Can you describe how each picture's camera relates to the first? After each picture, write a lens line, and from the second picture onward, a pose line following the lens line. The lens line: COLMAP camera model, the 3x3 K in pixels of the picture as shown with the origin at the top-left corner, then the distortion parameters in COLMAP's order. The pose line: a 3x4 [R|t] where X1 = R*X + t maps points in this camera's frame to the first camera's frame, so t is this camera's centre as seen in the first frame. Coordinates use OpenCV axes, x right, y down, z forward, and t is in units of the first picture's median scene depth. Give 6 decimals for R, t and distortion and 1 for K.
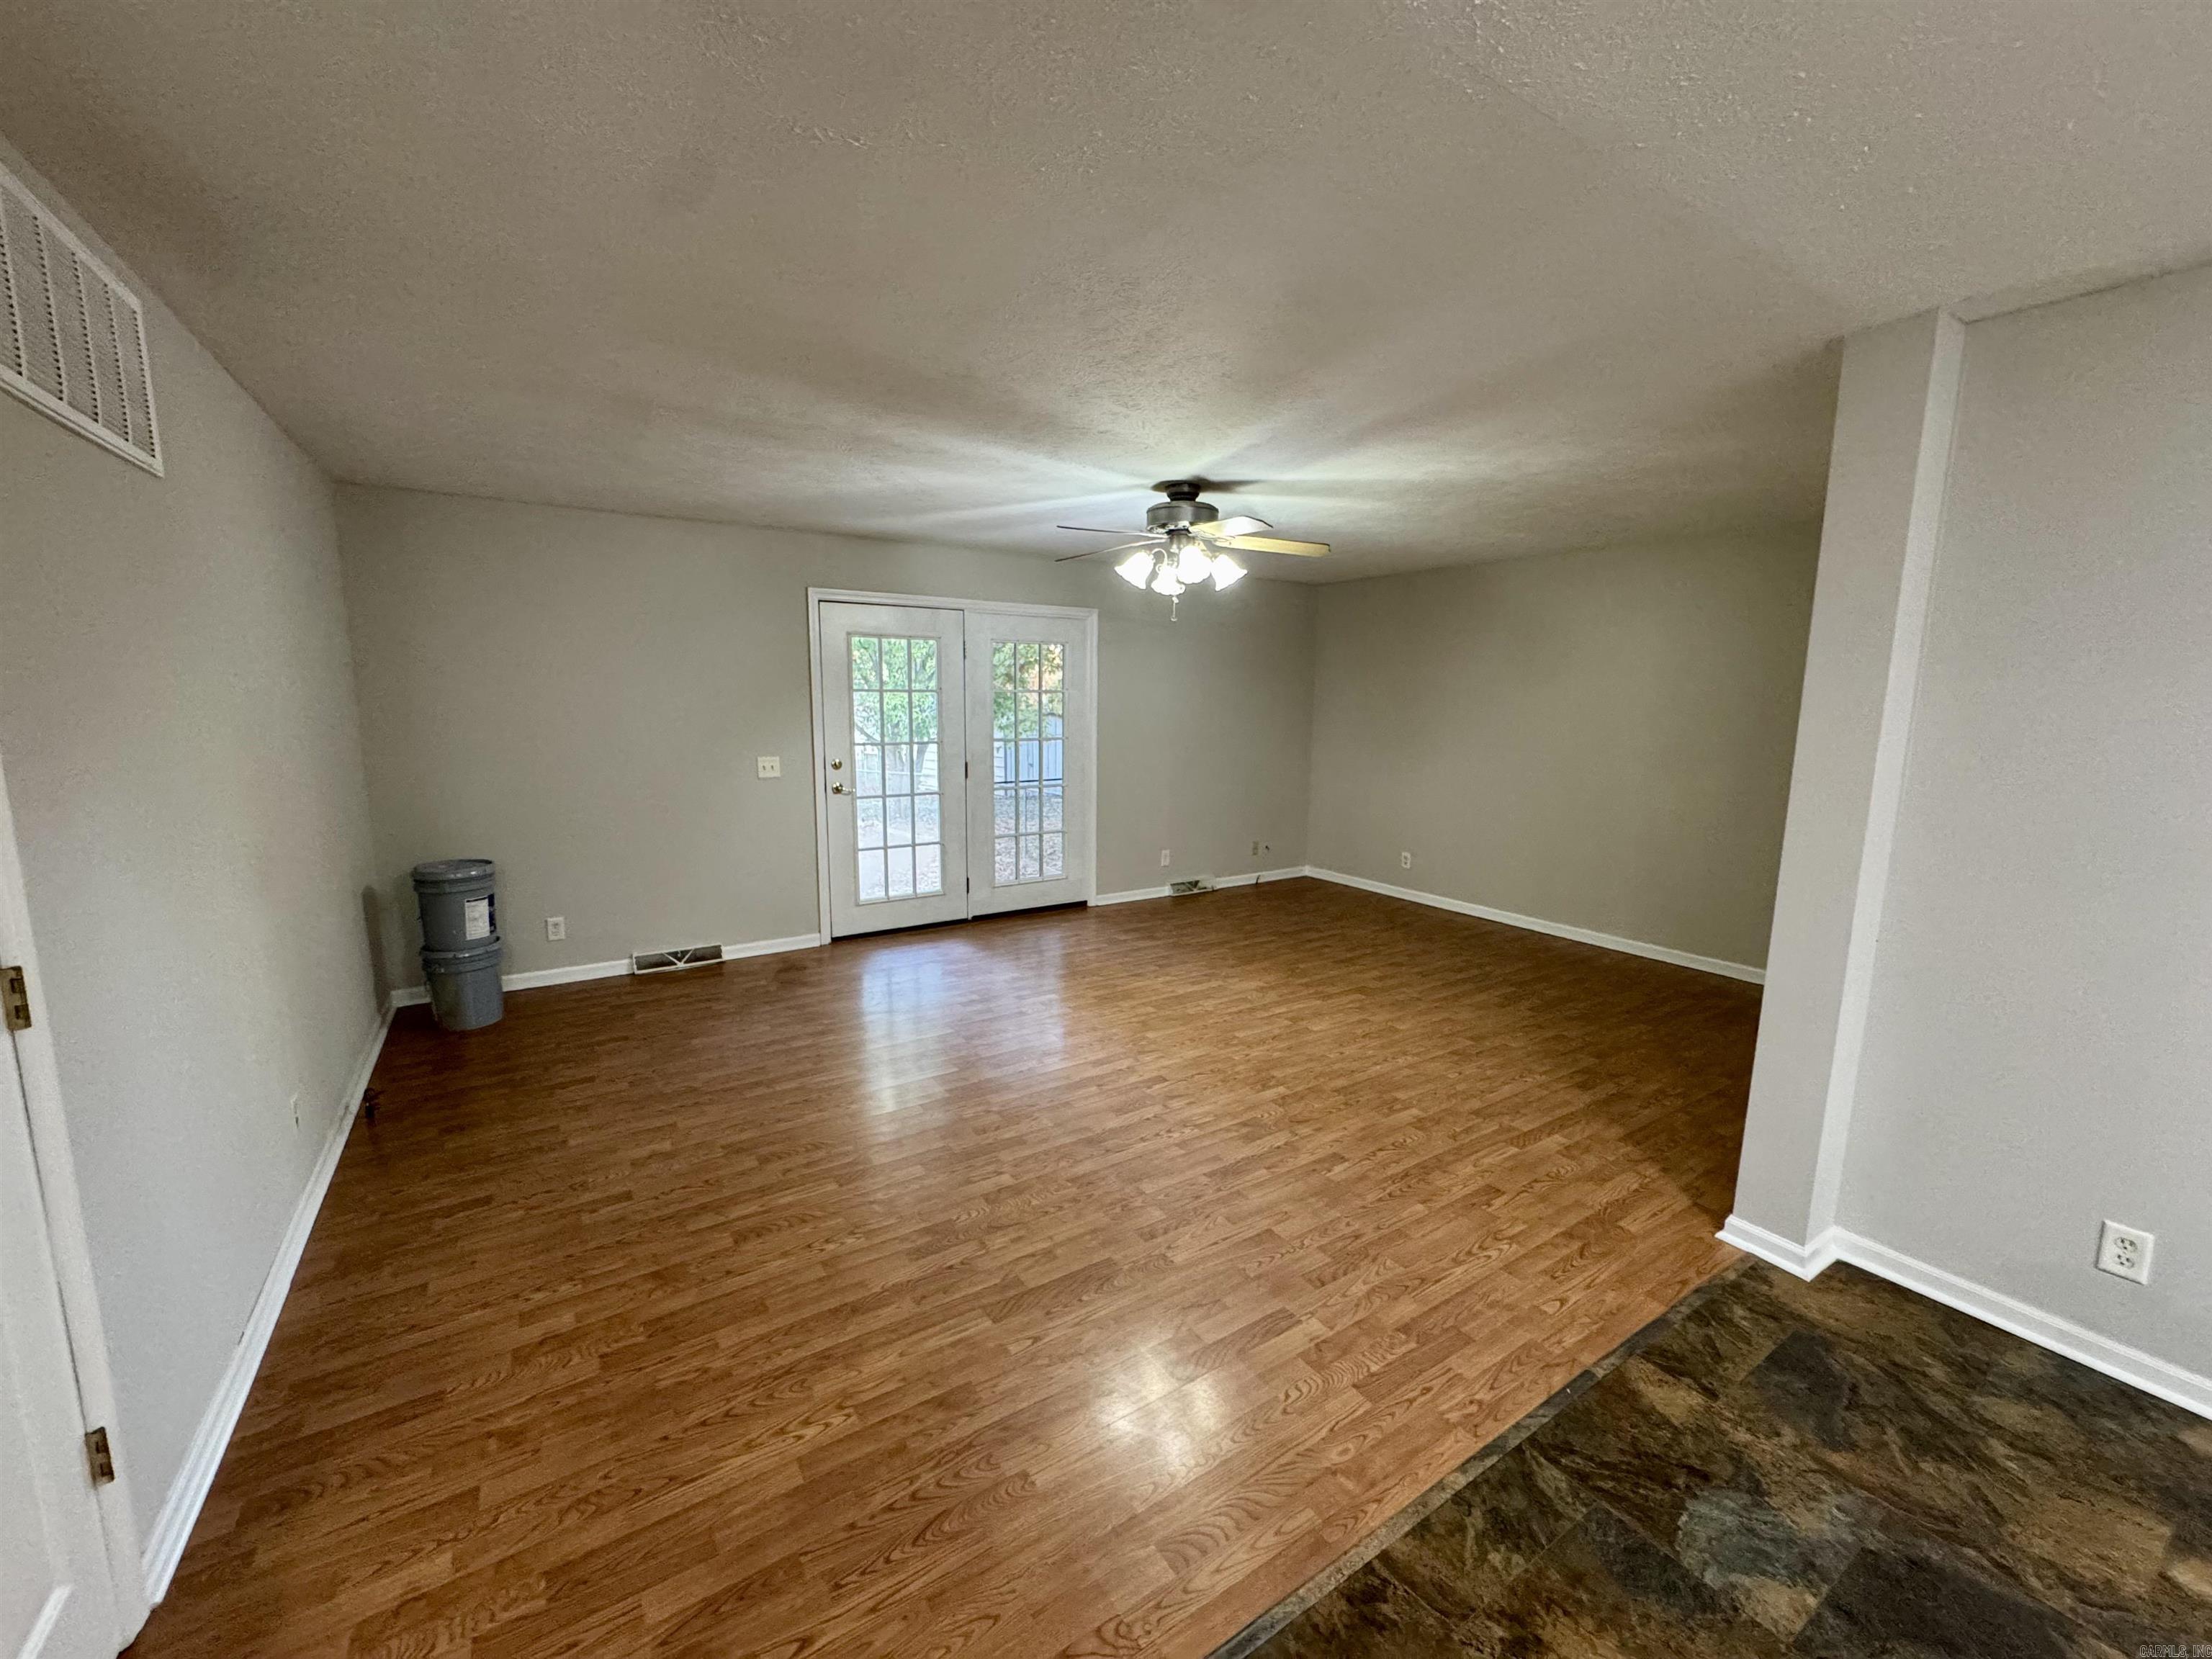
lens RADIAL K [[888.0, 0, 1102.1], [0, 888.0, 825.8], [0, 0, 1]] dist [-0.005704, 0.000535]
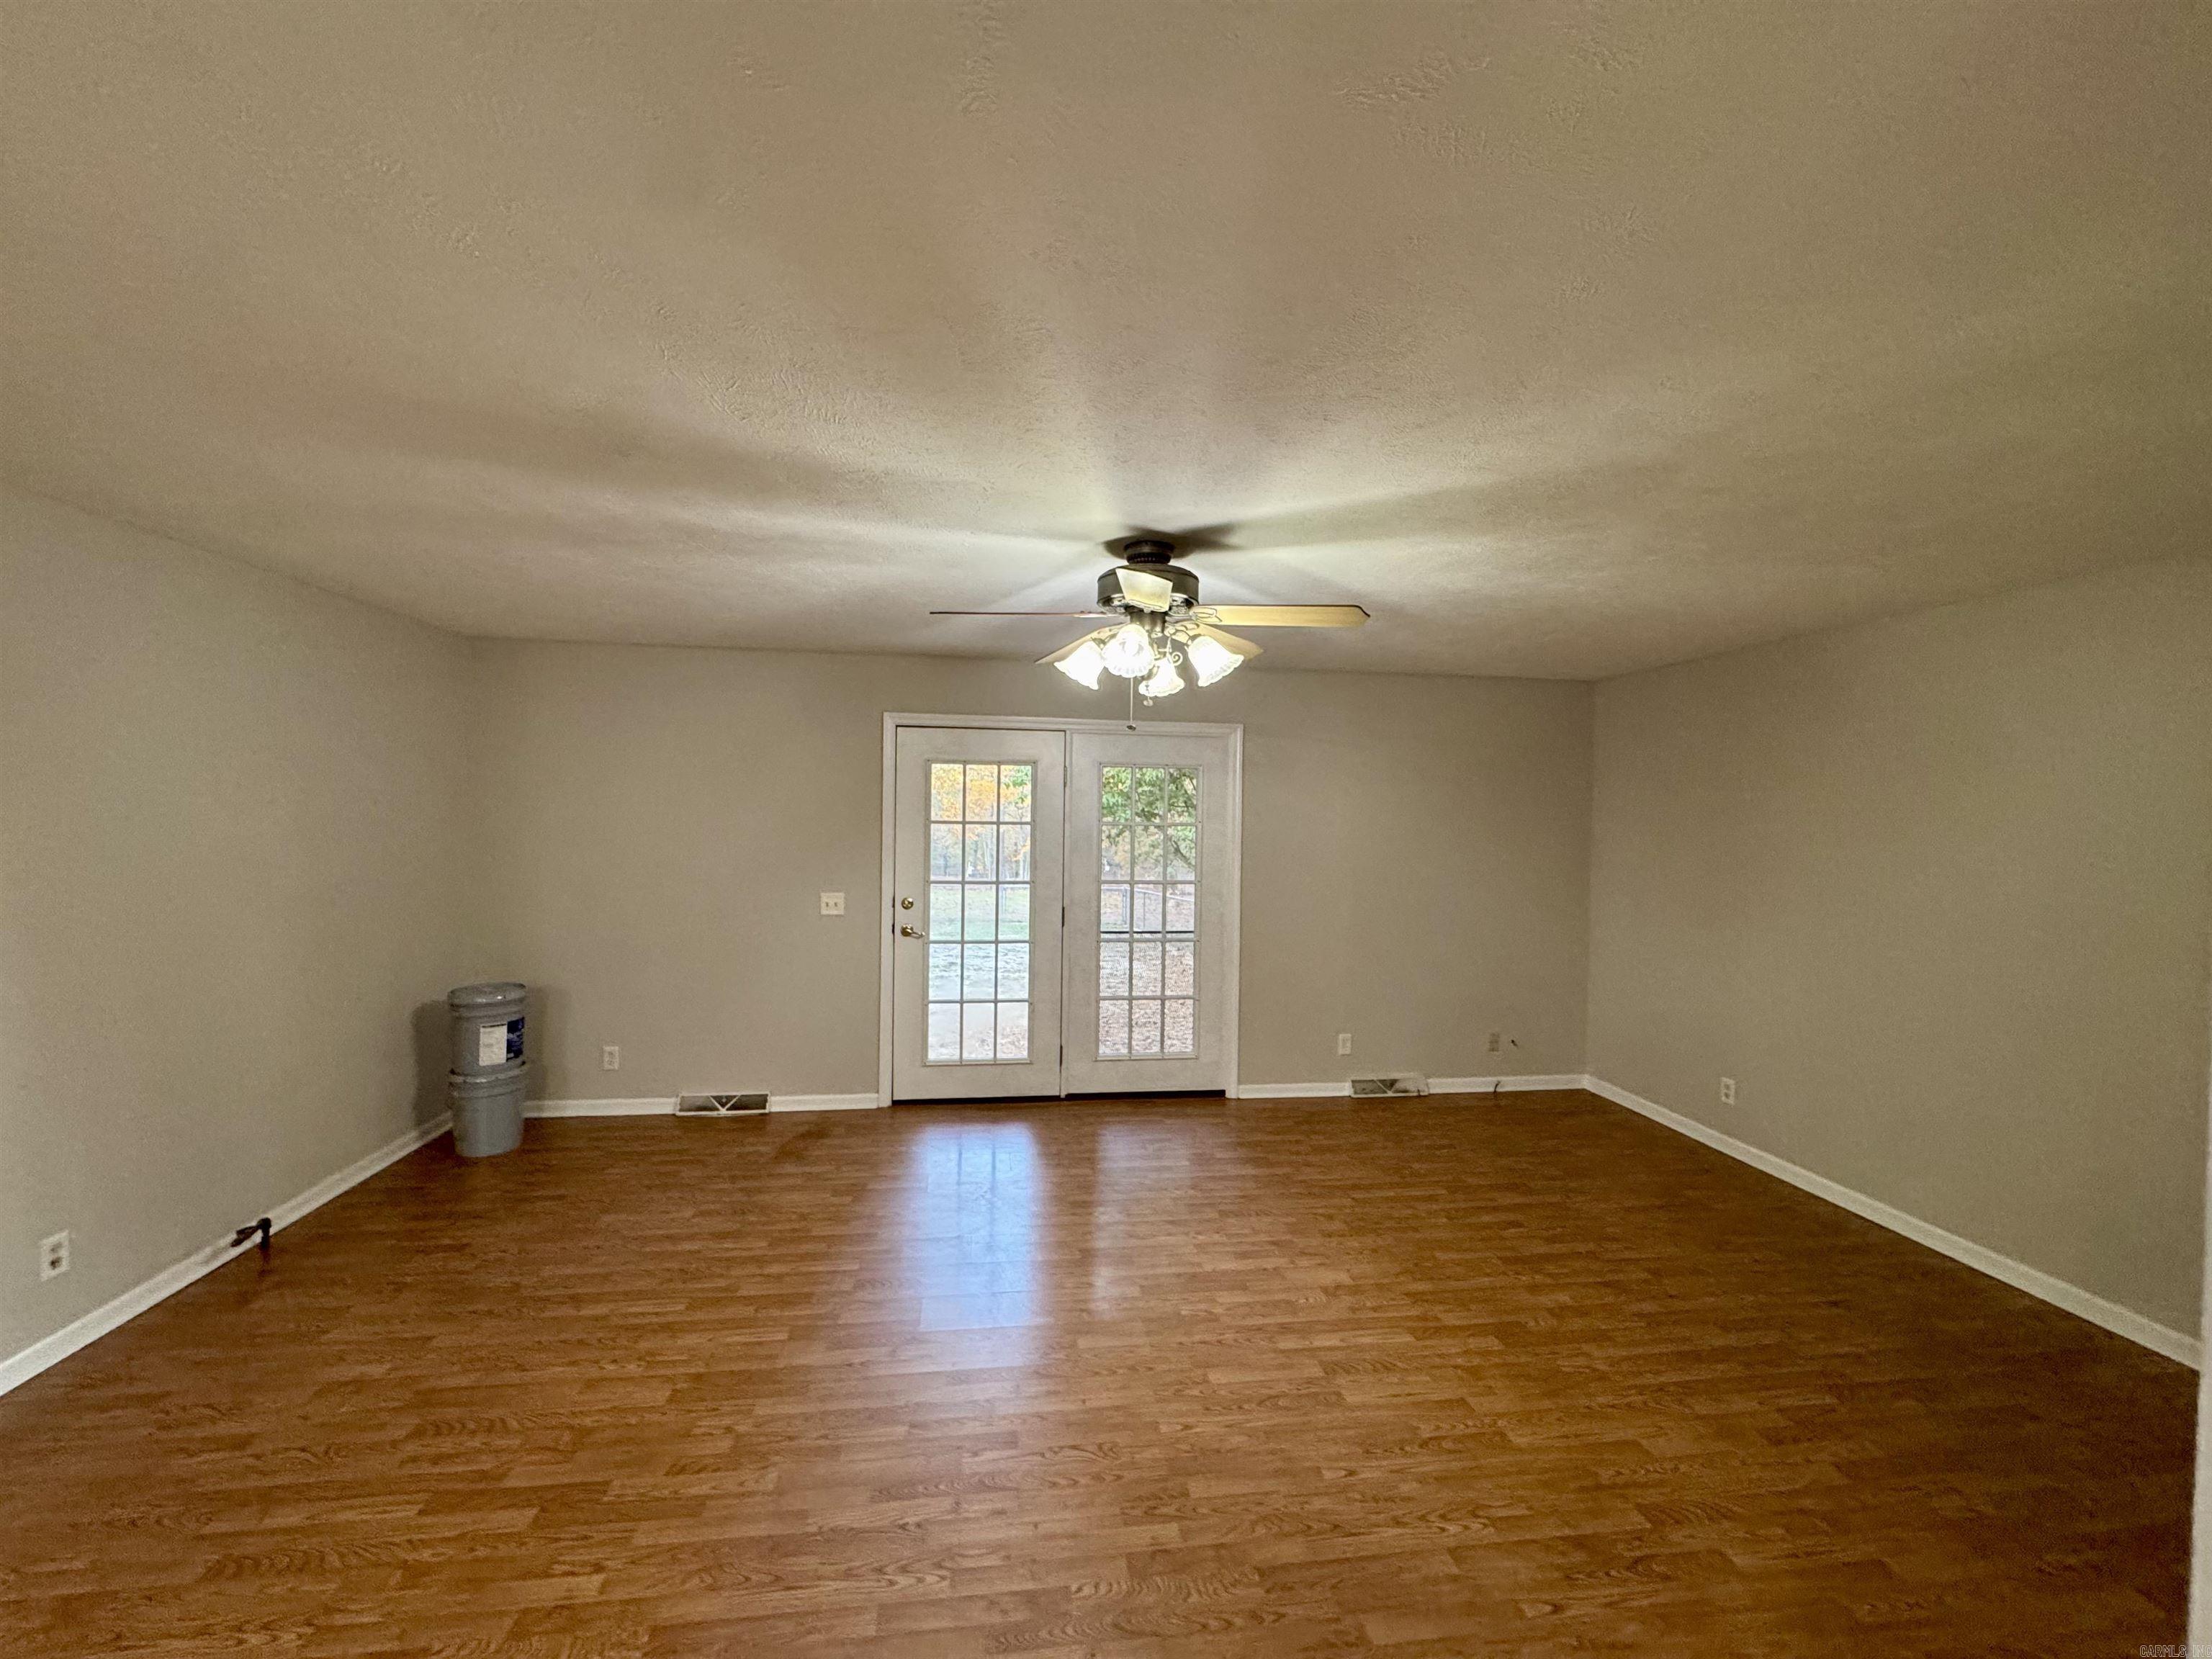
lens RADIAL K [[888.0, 0, 1101.1], [0, 888.0, 826.3], [0, 0, 1]] dist [-0.005704, 0.000535]
pose [[0.902838, 0.010851, -0.429844, 0.275972], [-0.070960, 0.989734, -0.124059, -0.051723], [0.424085, 0.142507, 0.894340, 0.284214]]
